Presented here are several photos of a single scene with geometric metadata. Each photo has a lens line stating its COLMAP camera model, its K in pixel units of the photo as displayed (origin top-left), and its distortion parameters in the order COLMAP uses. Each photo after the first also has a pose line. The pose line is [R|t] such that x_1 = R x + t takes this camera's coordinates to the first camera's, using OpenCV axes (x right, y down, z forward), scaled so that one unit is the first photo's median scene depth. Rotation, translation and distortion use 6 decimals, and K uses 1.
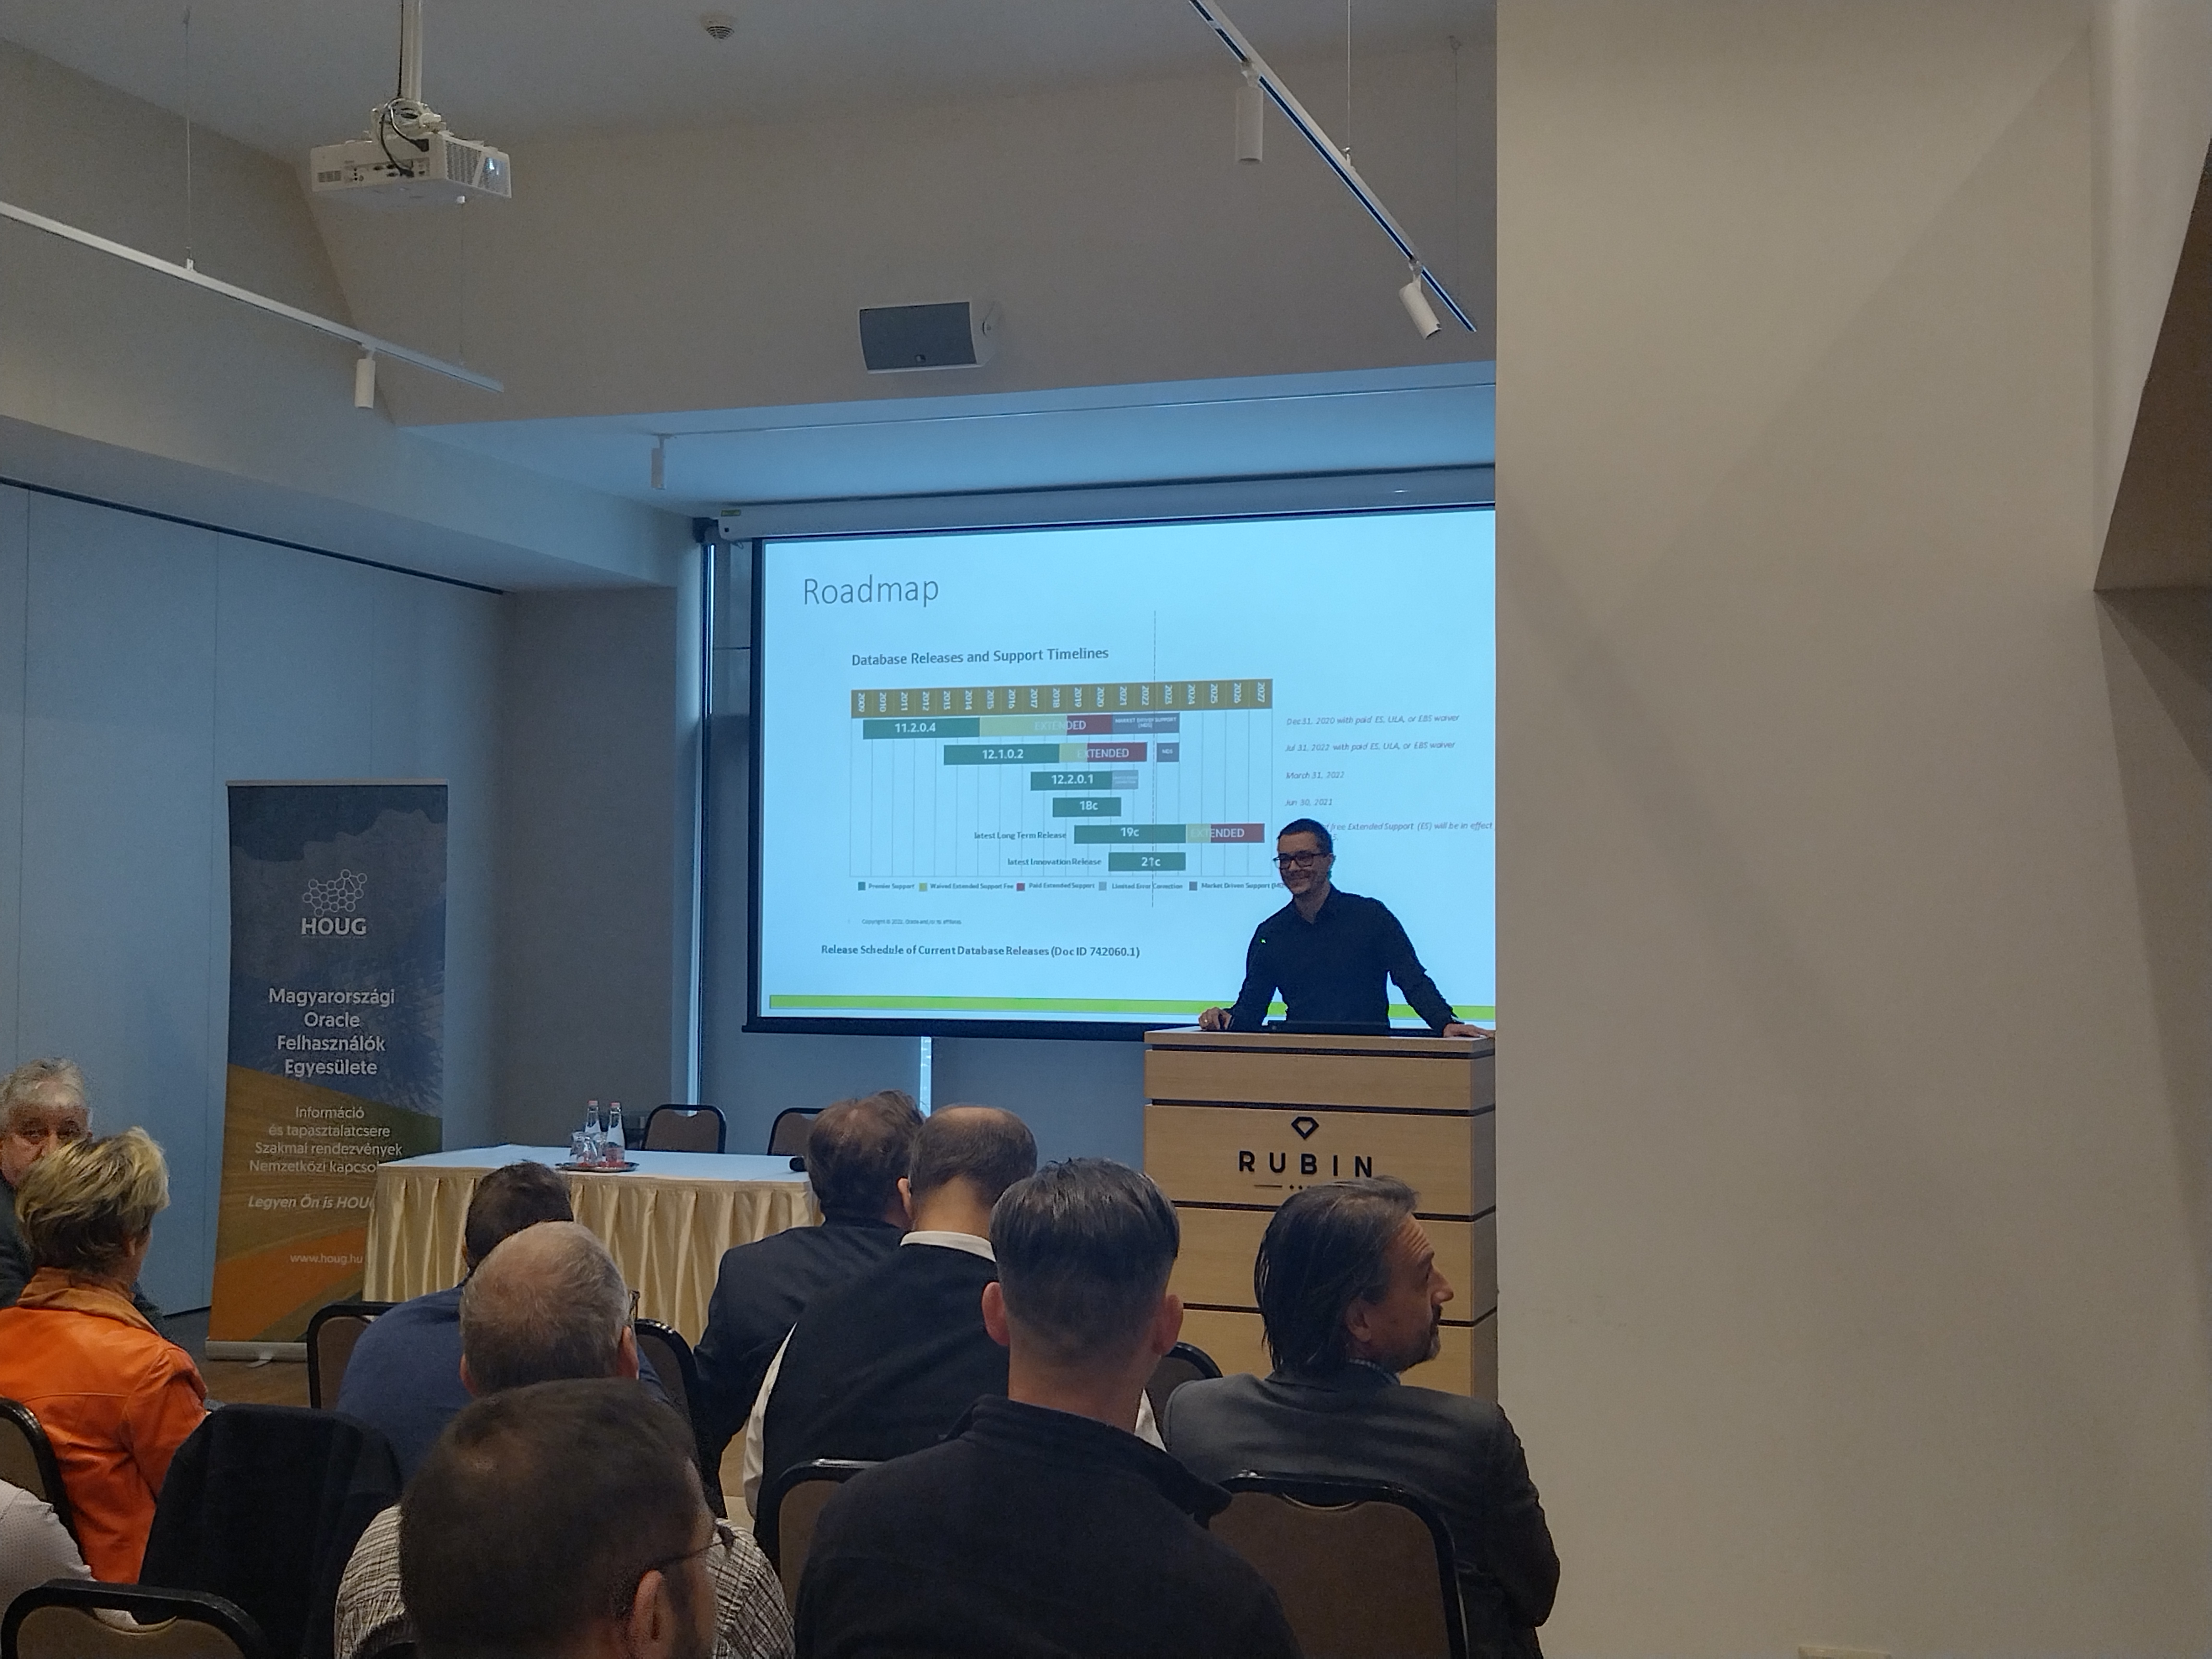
lens RADIAL K [[2584.8, 0, 1121.2], [0, 2584.8, 823.2], [0, 0, 1]] dist [0.026697, 0.000000]
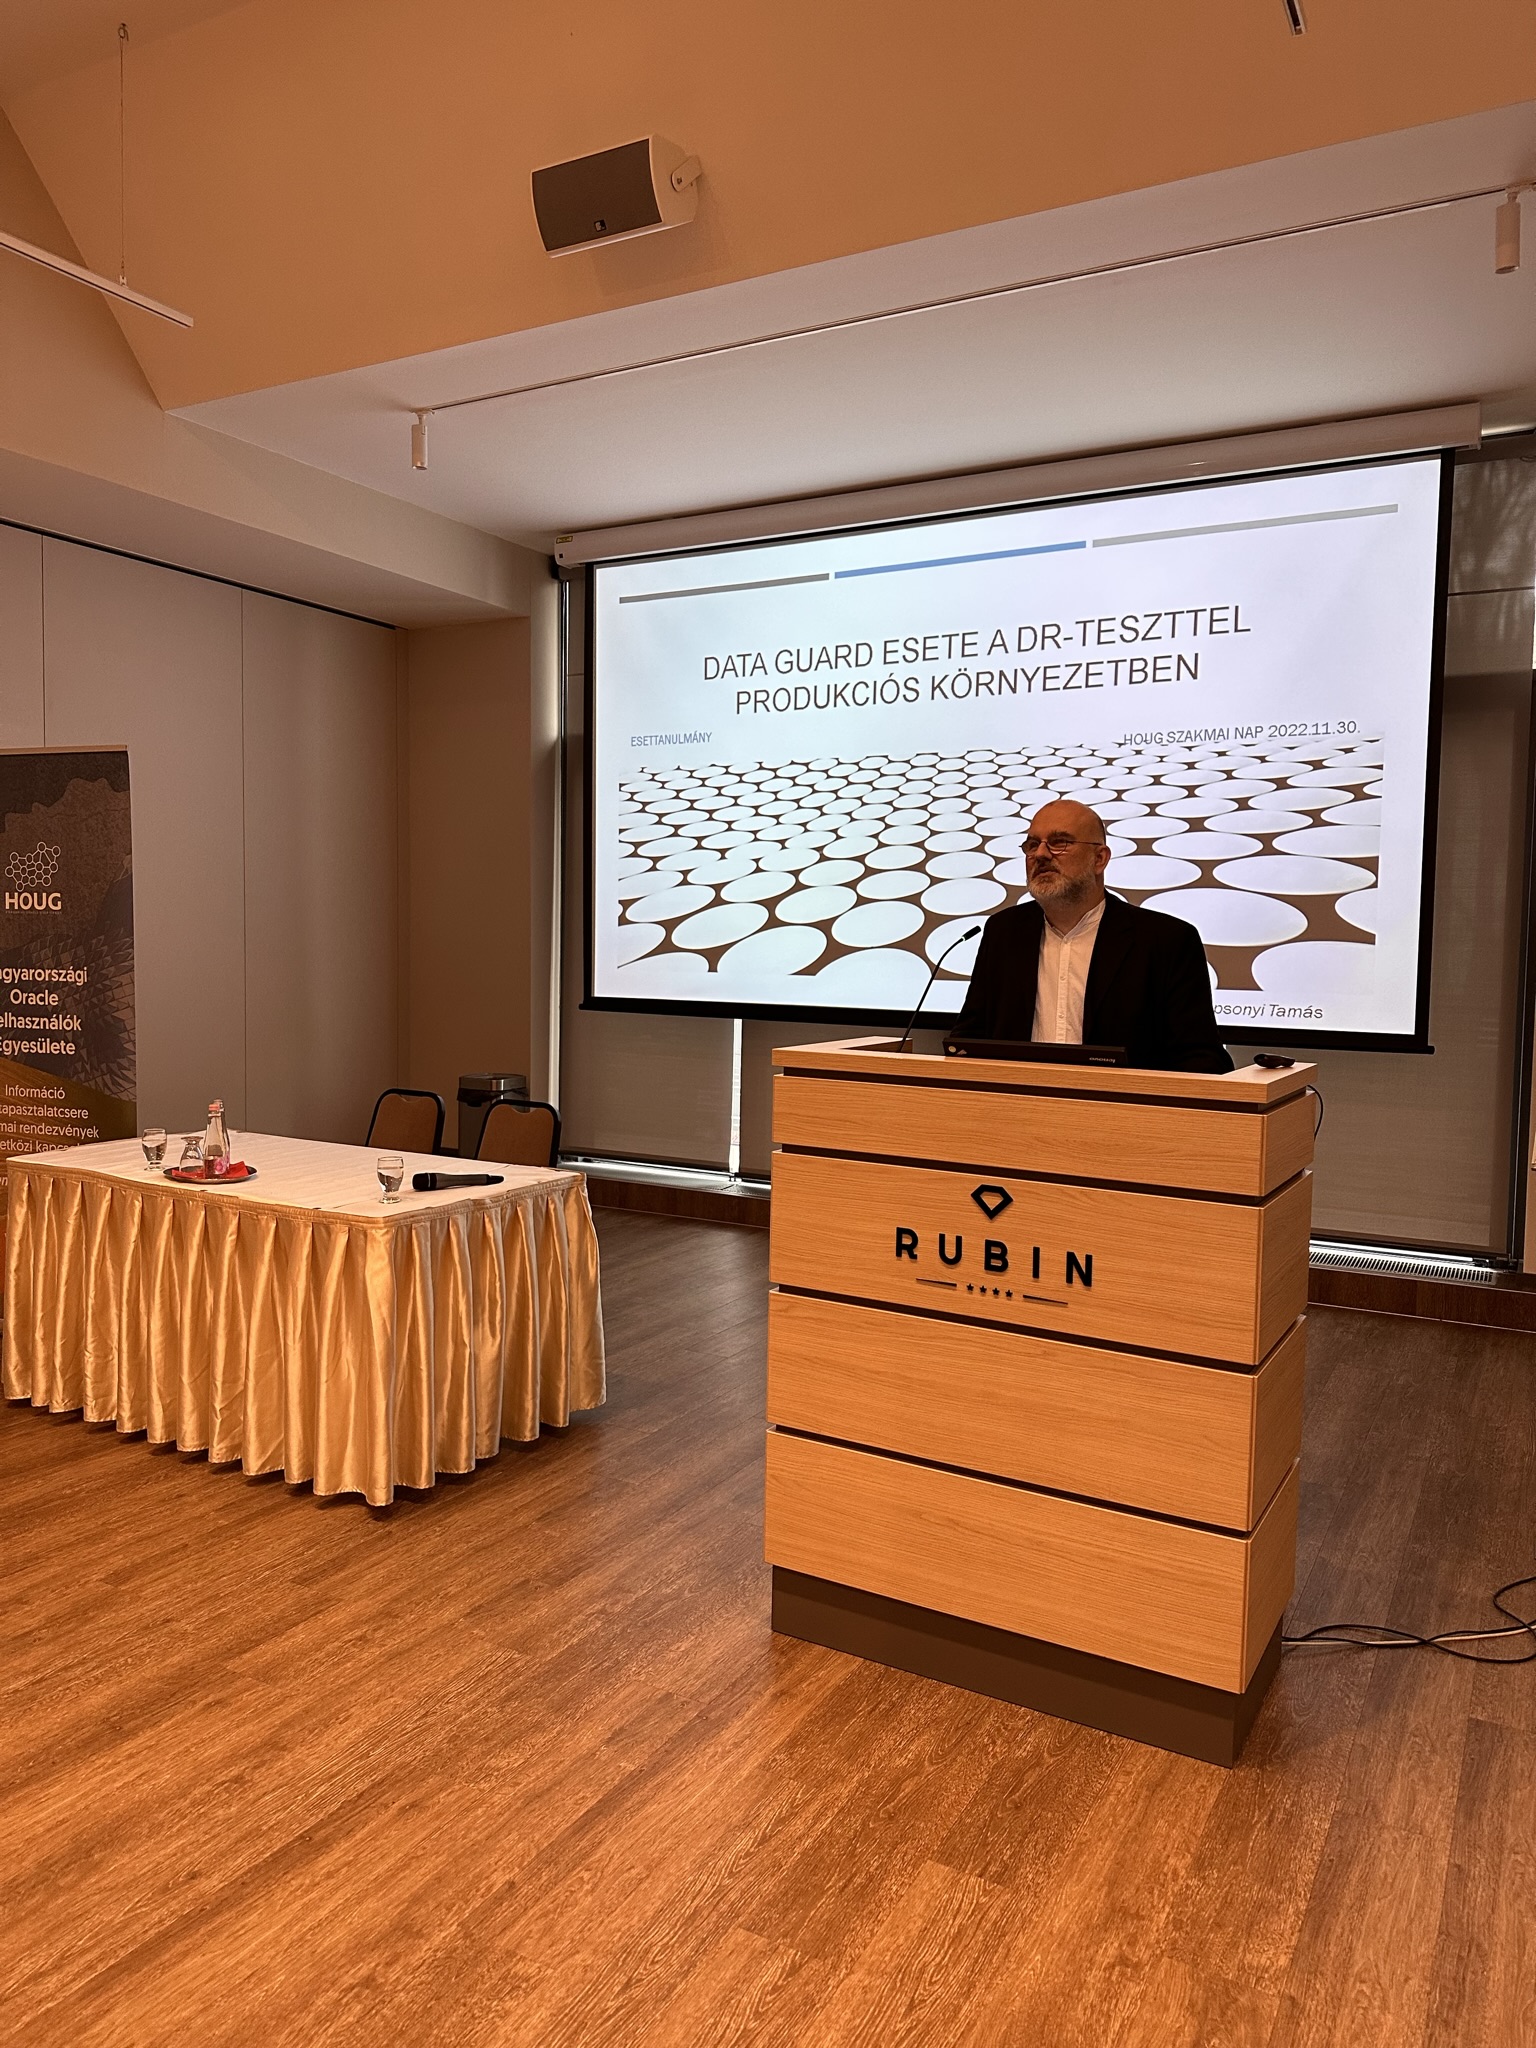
lens RADIAL K [[1429.9, 0, 785.4], [0, 1429.9, 1027.7], [0, 0, 1]] dist [0.005664, -0.005068]
pose [[0.985006, 0.024941, -0.170705, 0.065623], [-0.007457, 0.994725, 0.102306, 0.030109], [0.172356, -0.099499, 0.979997, 0.521843]]
